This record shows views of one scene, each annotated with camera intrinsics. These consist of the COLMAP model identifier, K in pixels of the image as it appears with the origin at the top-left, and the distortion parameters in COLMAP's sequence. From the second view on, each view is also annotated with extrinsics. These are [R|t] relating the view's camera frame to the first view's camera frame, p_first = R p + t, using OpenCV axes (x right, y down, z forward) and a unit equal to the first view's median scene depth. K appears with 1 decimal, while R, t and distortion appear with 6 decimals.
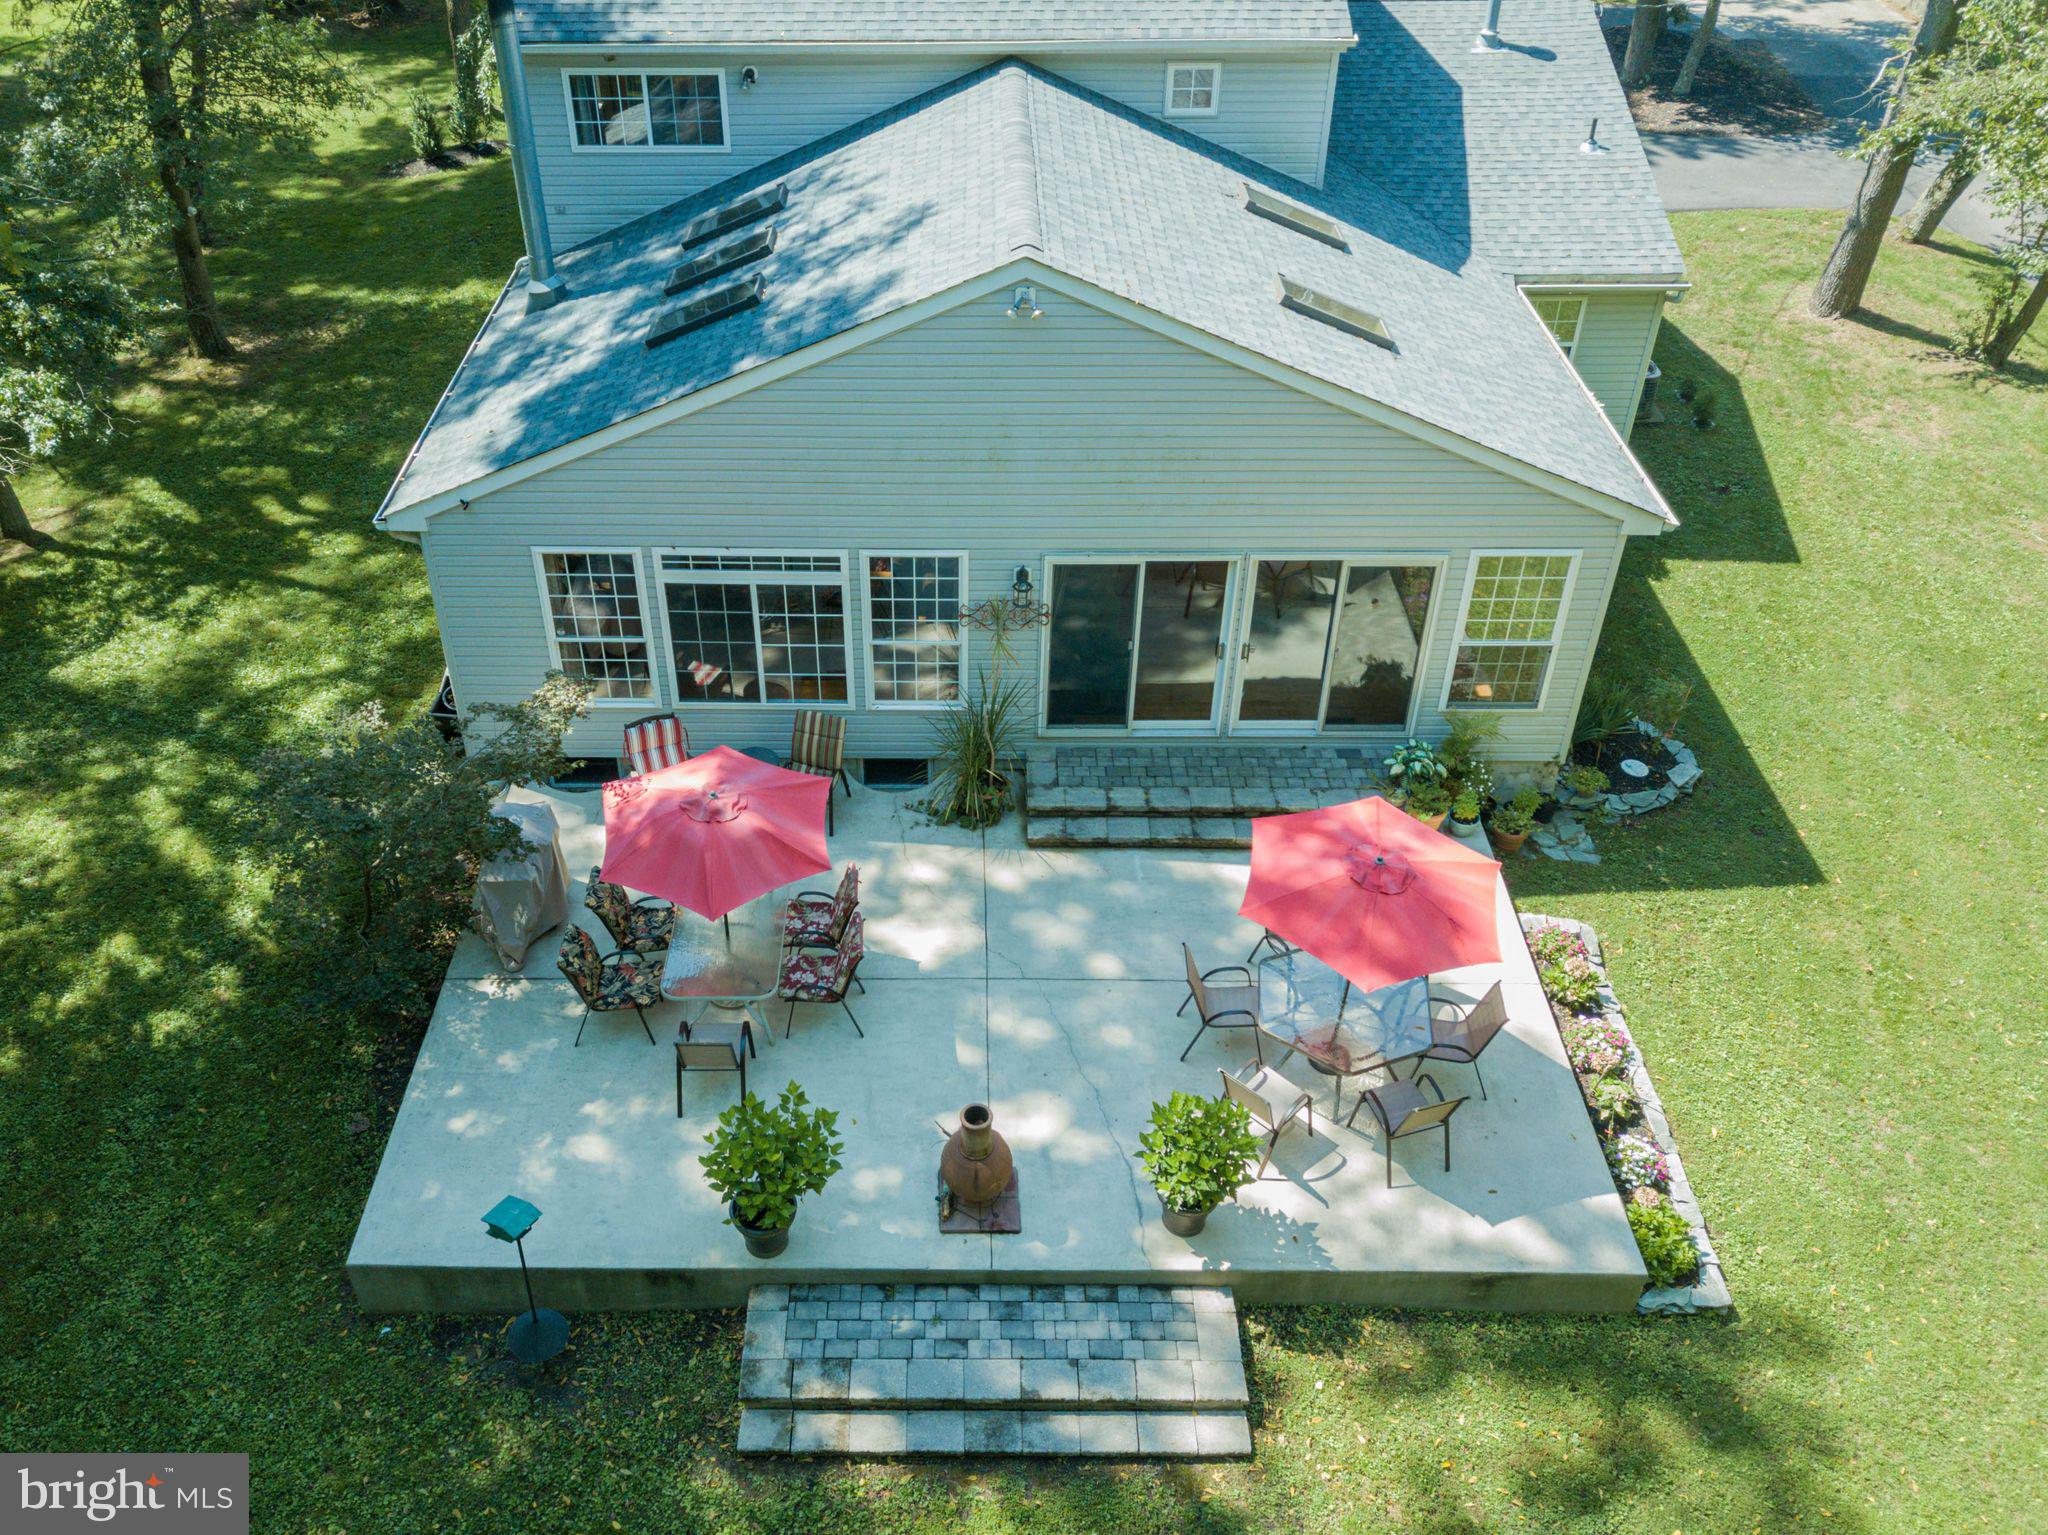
lens RADIAL K [[1667.1, 0, 924.1], [0, 1667.1, 825.0], [0, 0, 1]] dist [-0.001586, -0.003282]
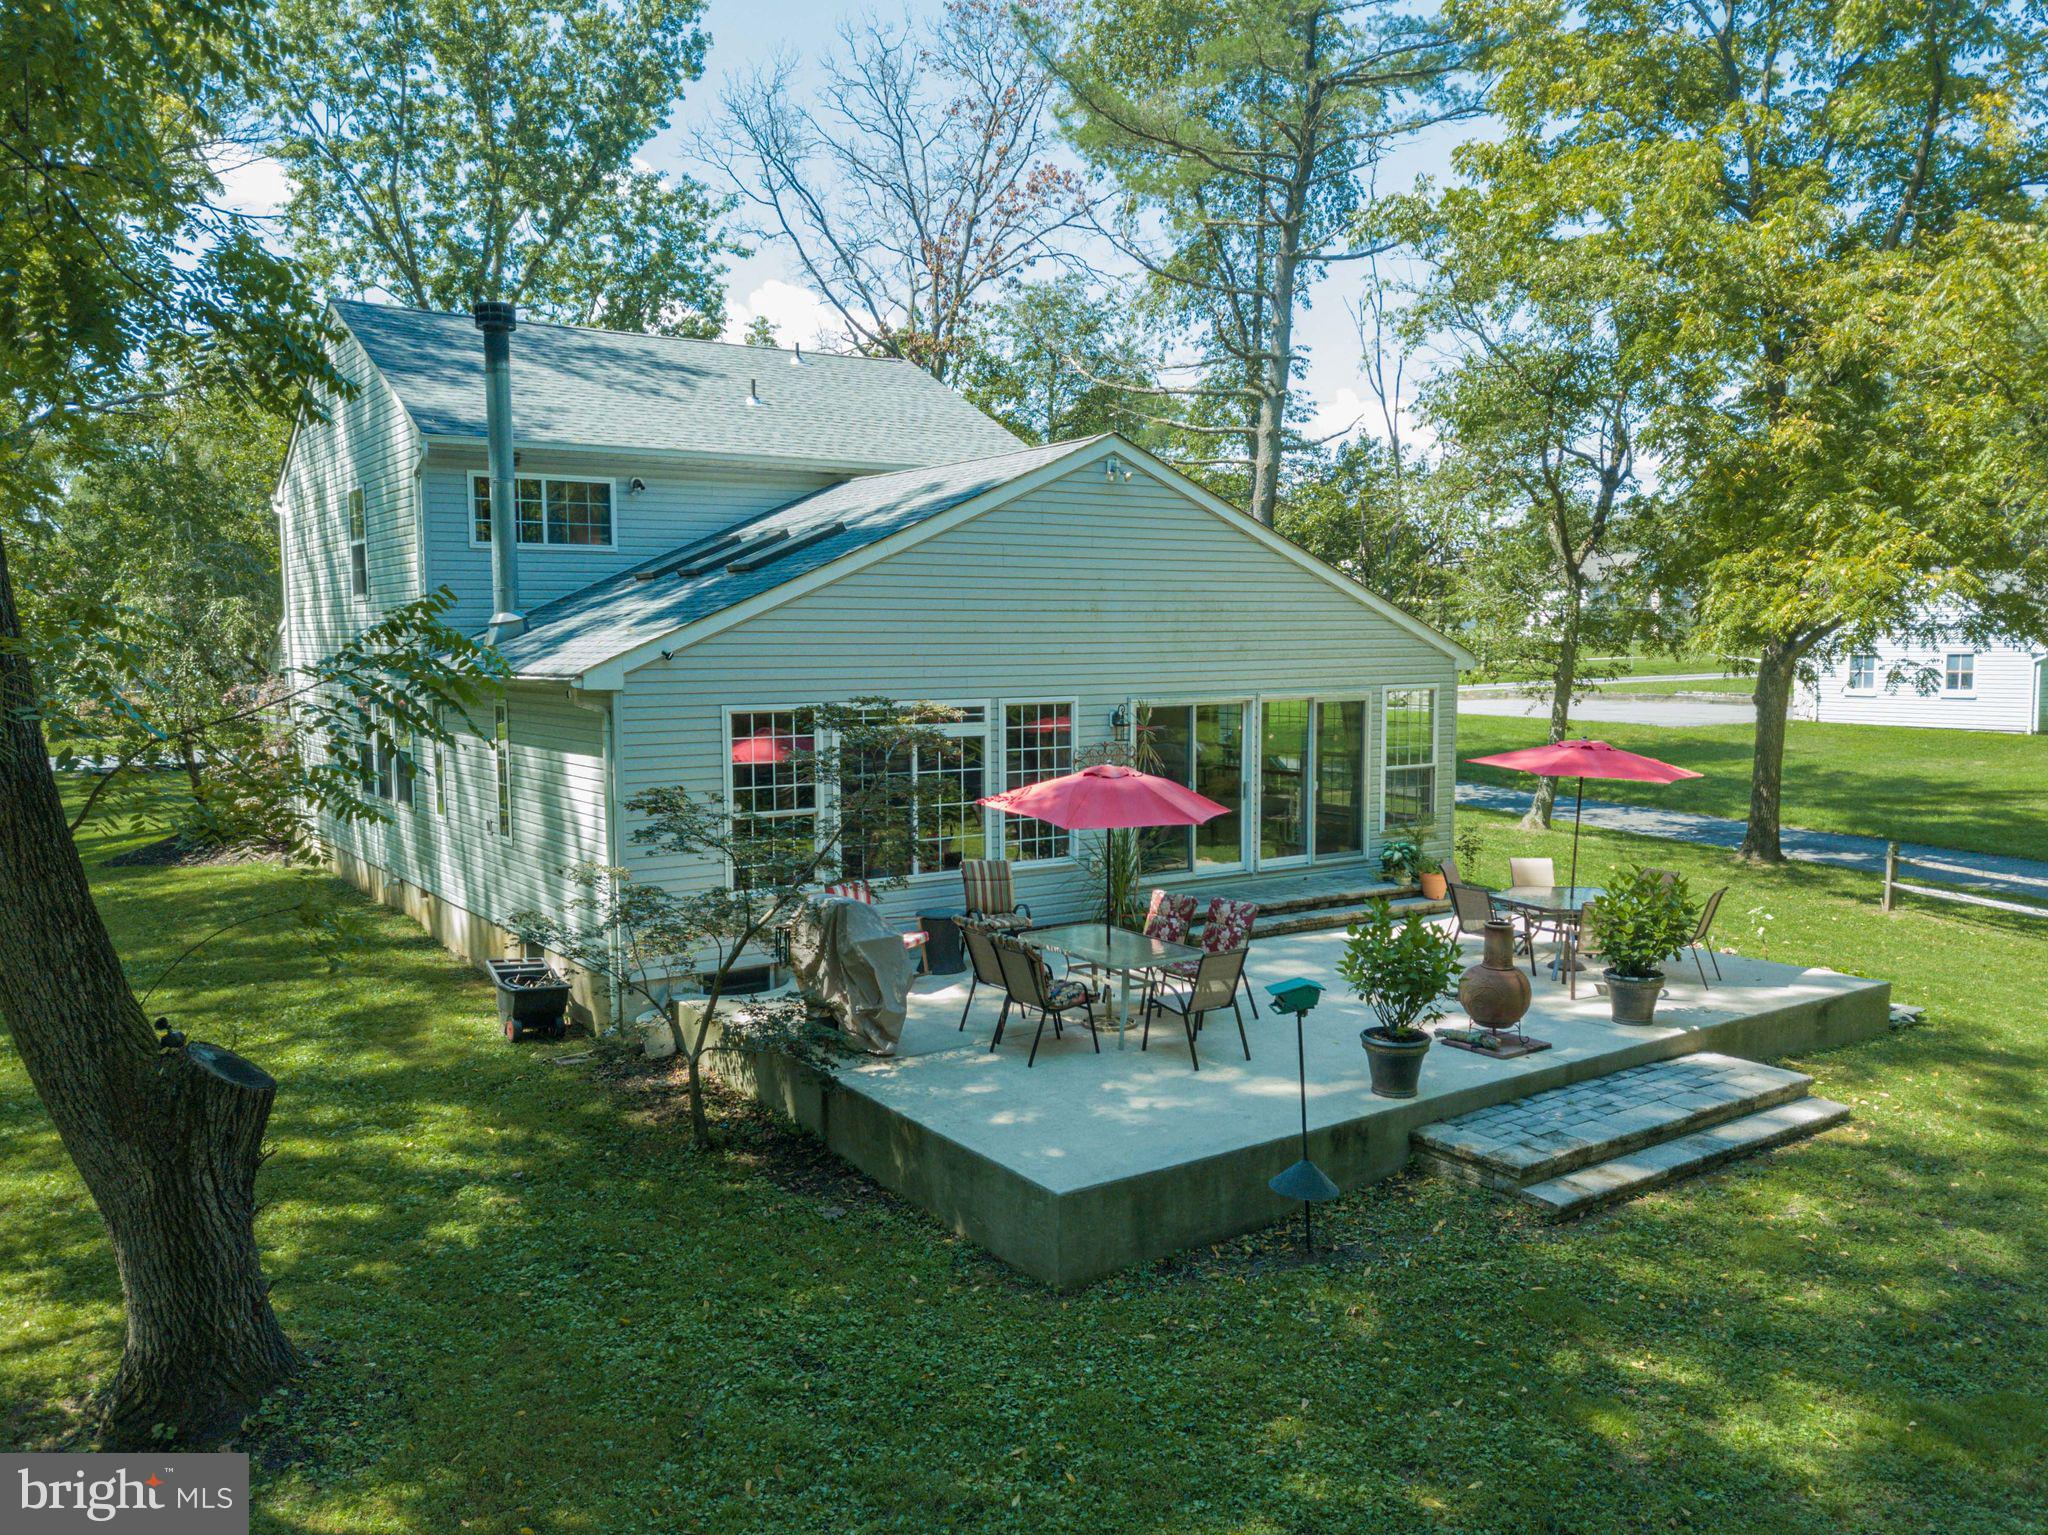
lens RADIAL K [[1587.4, 0, 1024.0], [0, 1587.4, 767.5], [0, 0, 1]] dist [0.000632, -0.003402]
pose [[0.814307, -0.047500, 0.578488, -0.667561], [0.363219, 0.819091, -0.444028, 0.362259], [-0.452743, 0.571693, 0.684244, 0.316029]]
